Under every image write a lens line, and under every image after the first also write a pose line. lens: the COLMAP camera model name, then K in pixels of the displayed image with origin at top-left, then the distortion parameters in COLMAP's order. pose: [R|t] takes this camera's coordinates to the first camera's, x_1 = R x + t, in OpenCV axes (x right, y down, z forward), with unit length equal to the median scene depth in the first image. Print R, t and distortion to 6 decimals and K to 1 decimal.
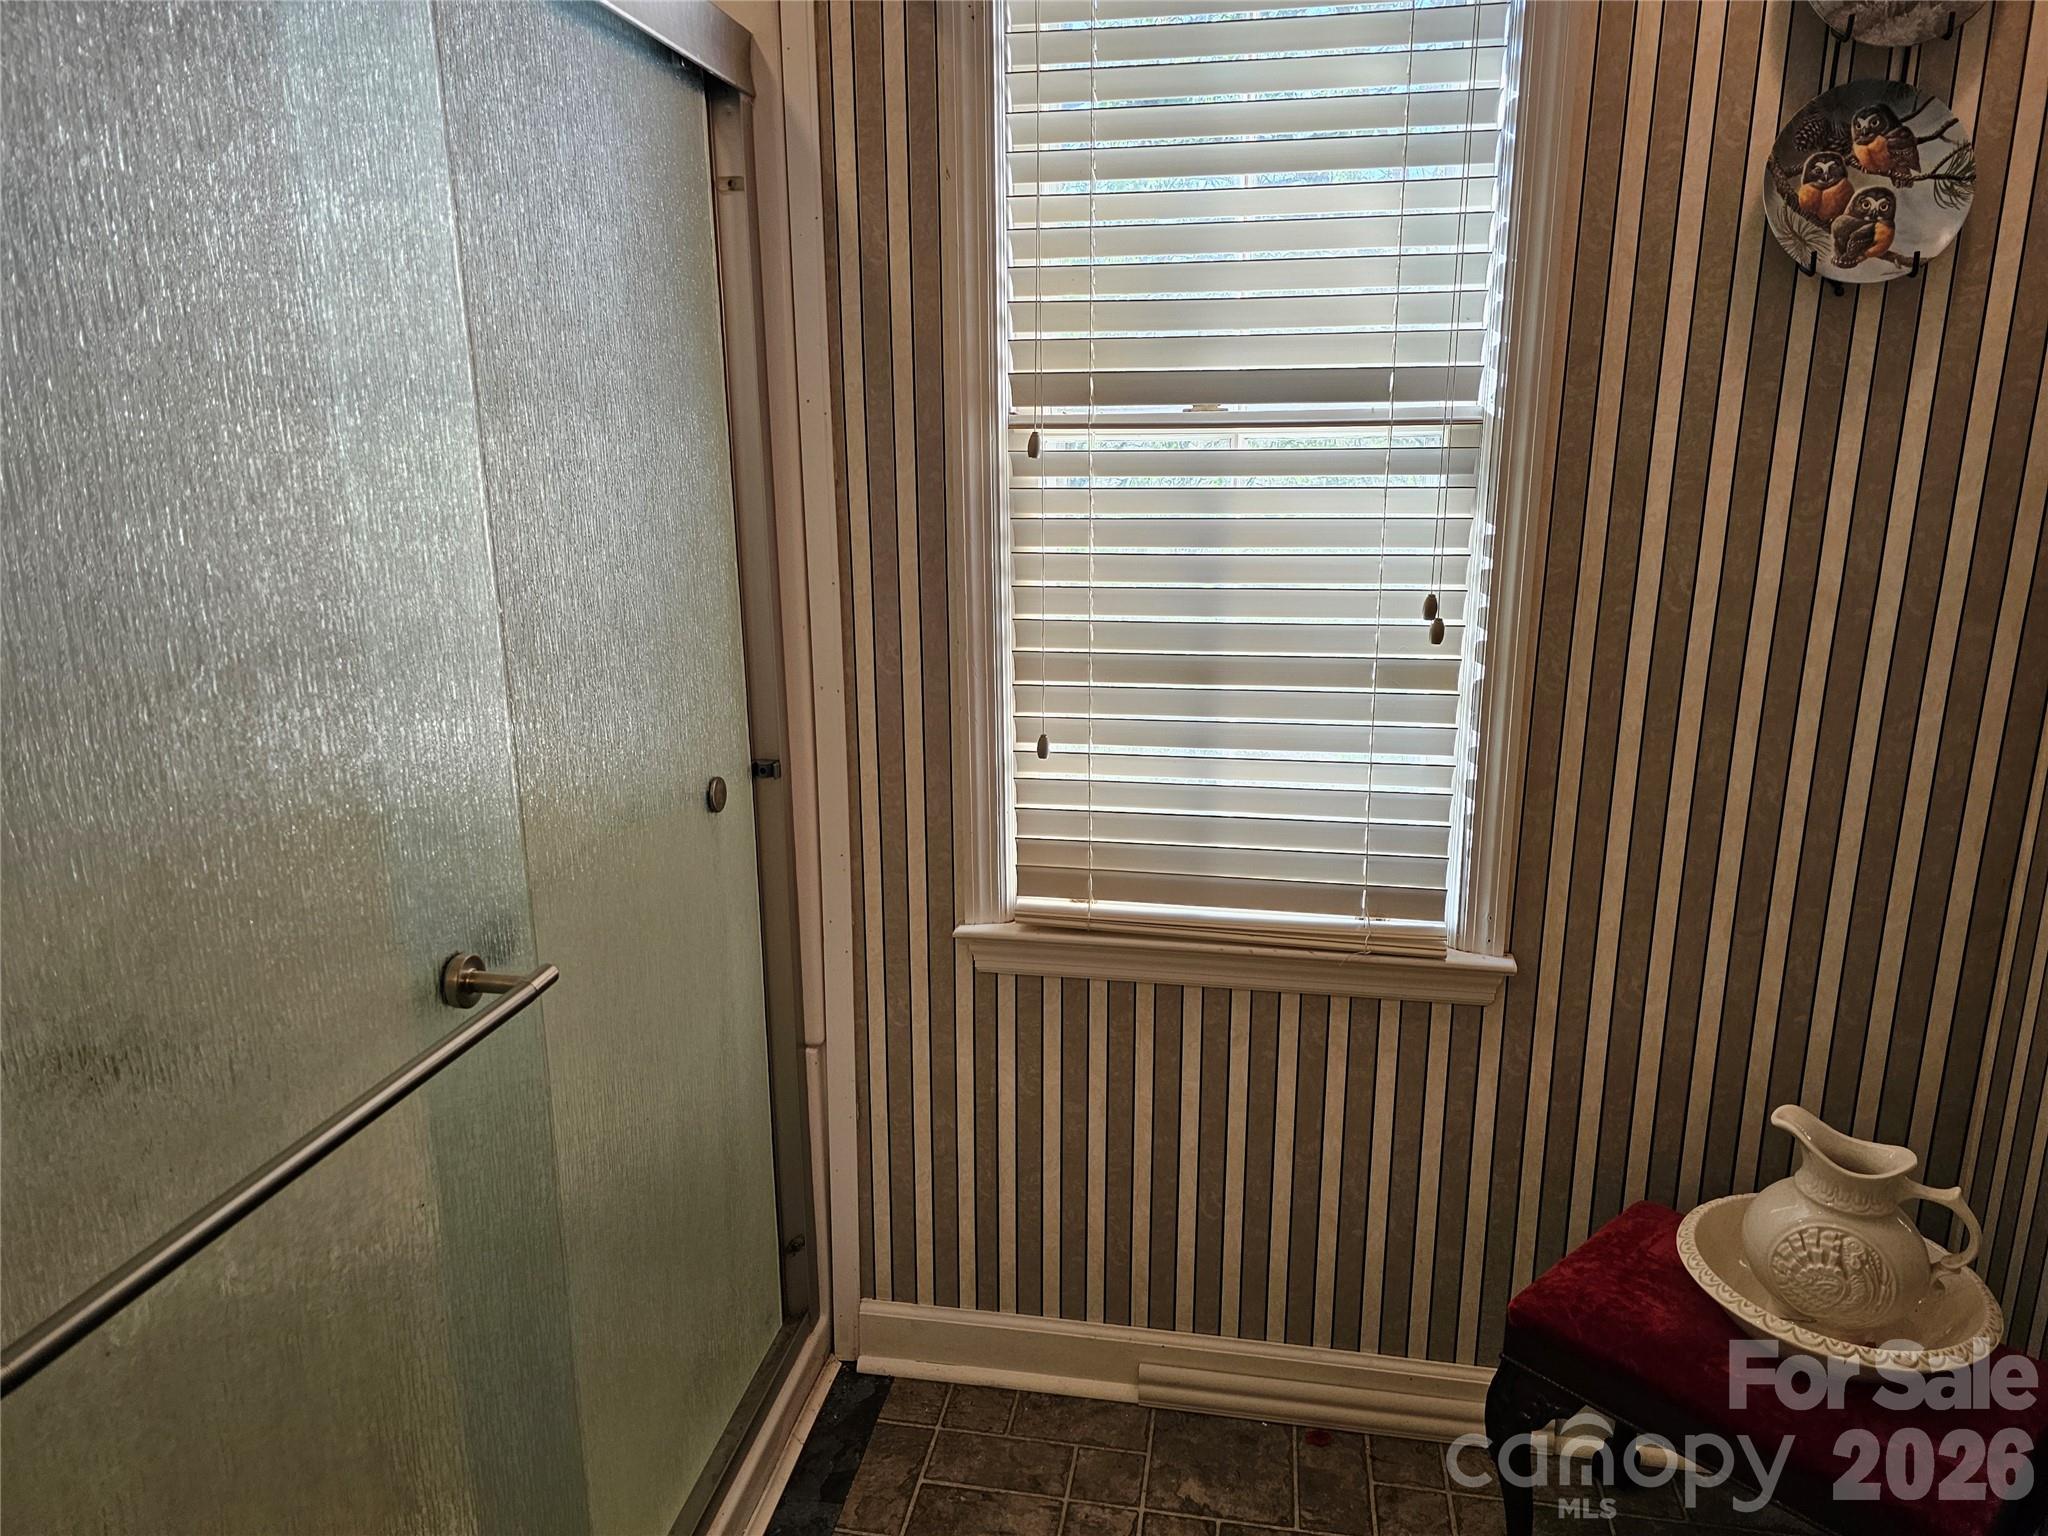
lens RADIAL K [[1376.4, 0, 1016.9], [0, 1376.4, 778.7], [0, 0, 1]] dist [0.052732, -0.019820]
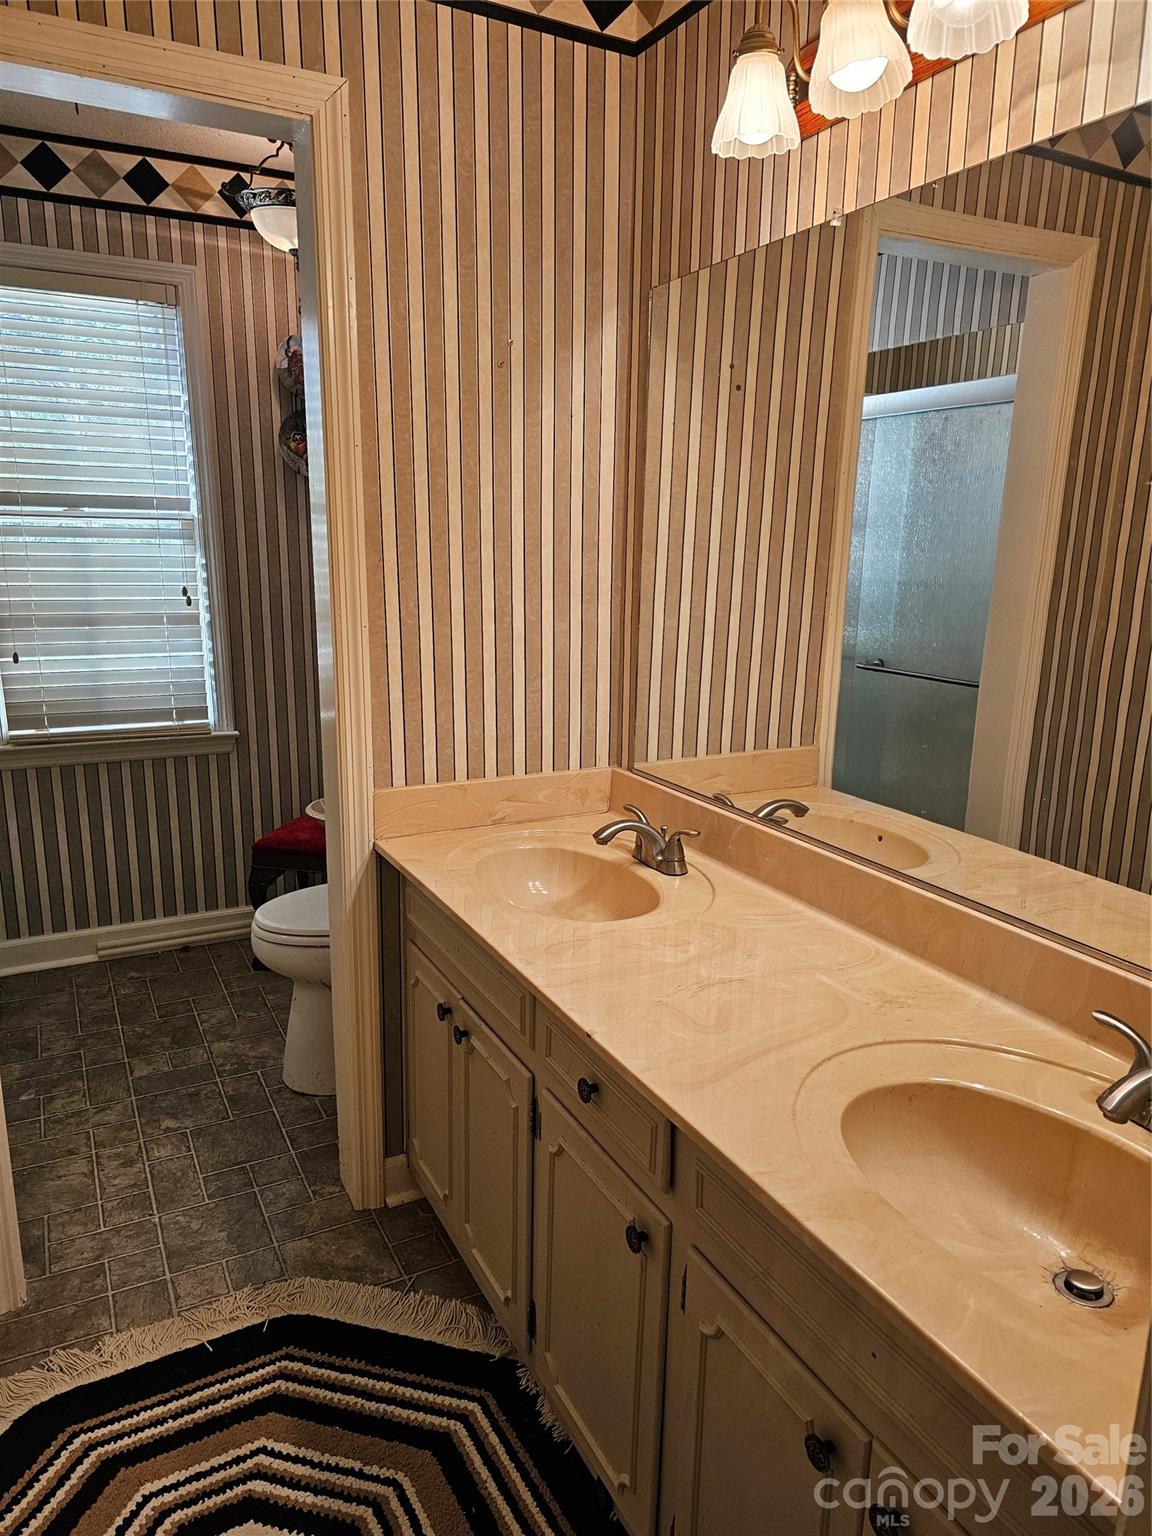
lens RADIAL K [[1032.3, 0, 574.9], [0, 1032.3, 774.8], [0, 0, 1]] dist [0.052732, -0.019820]
pose [[0.778208, -0.128570, 0.614705, -0.346506], [0.133272, 0.990335, 0.038415, 0.221268], [-0.613702, 0.052028, 0.787821, -0.888609]]
